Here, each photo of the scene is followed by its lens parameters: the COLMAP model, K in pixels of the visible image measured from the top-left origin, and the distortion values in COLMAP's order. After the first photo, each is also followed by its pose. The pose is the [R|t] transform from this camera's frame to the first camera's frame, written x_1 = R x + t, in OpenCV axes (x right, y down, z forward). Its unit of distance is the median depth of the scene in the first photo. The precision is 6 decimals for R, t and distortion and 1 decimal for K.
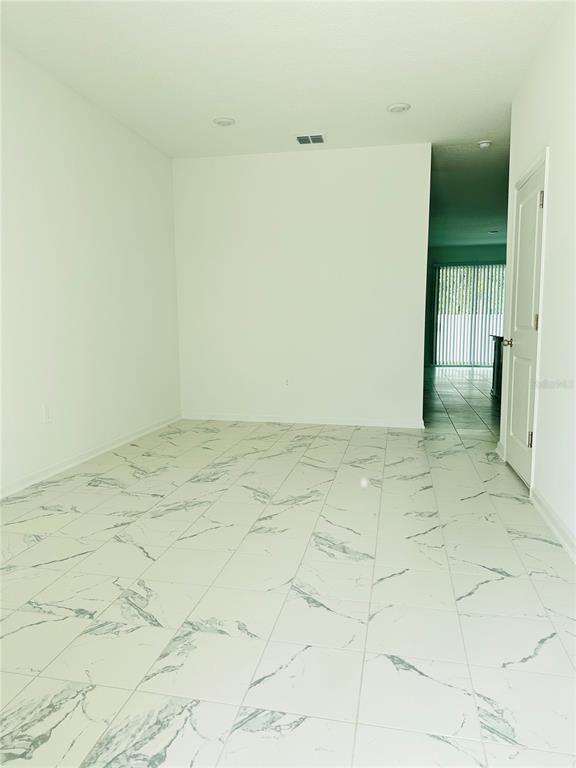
lens RADIAL K [[535.0, 0, 293.5], [0, 535.0, 382.2], [0, 0, 1]] dist [0.004820, -0.013433]
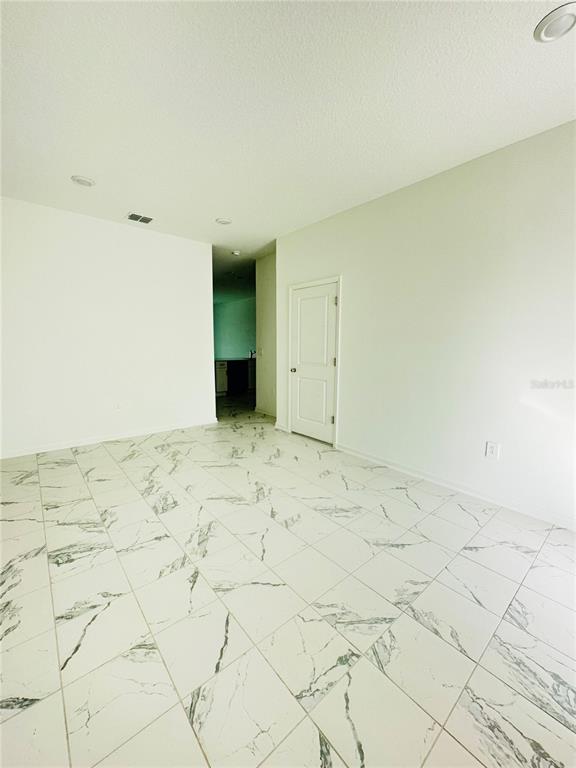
lens RADIAL K [[308.6, 0, 289.7], [0, 308.6, 388.1], [0, 0, 1]] dist [-0.004714, -0.000543]
pose [[0.629577, -0.105955, 0.769679, -0.857940], [0.090046, 0.993932, 0.063170, -0.158763], [-0.771702, 0.029536, 0.635298, 0.655353]]
